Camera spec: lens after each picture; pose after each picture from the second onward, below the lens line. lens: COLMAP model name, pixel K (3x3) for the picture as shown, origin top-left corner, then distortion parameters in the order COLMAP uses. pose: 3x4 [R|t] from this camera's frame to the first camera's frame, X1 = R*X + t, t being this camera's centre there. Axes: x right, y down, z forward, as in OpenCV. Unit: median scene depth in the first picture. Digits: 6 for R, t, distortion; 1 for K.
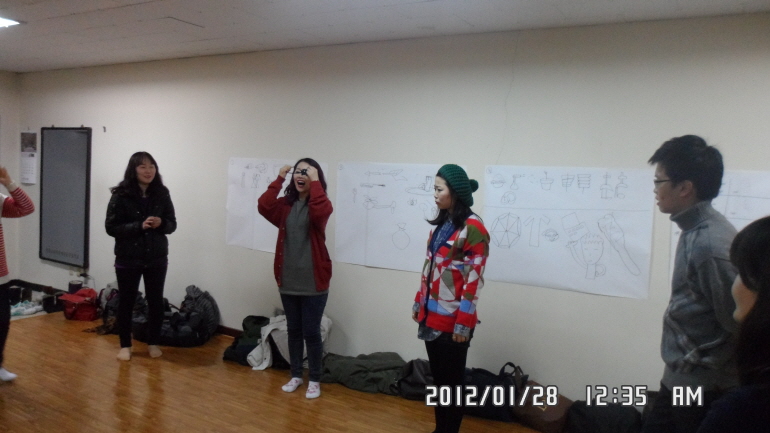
lens RADIAL K [[599.8, 0, 375.7], [0, 599.8, 217.8], [0, 0, 1]] dist [-0.082740, 0.107556]
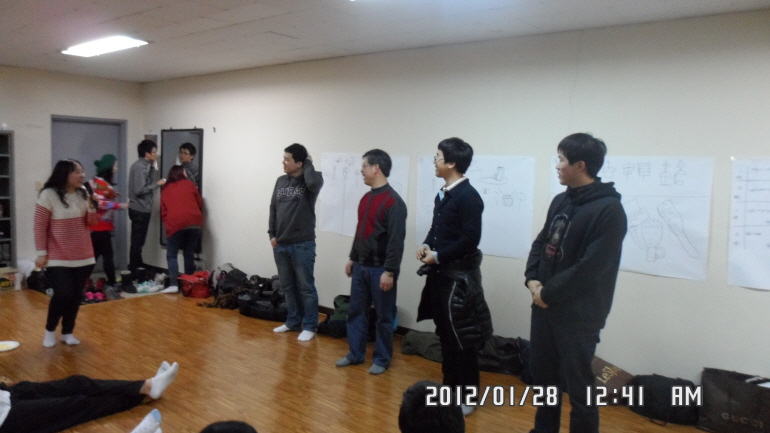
lens RADIAL K [[599.8, 0, 375.7], [0, 599.8, 217.8], [0, 0, 1]] dist [-0.082740, 0.107556]
pose [[0.987467, -0.001759, -0.157813, 0.036474], [0.003346, 0.999946, 0.009792, 0.011275], [0.157787, -0.010198, 0.987420, -0.107690]]
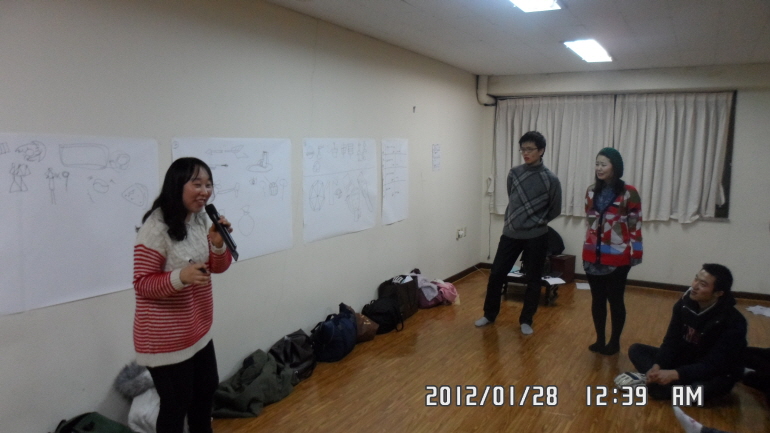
lens RADIAL K [[580.8, 0, 367.5], [0, 580.8, 218.1], [0, 0, 1]] dist [-0.085184, 0.101375]
pose [[-0.009581, -0.161846, 0.986770, -0.805352], [0.073683, 0.984018, 0.162110, -0.099712], [-0.997236, 0.074262, 0.002497, 0.833010]]
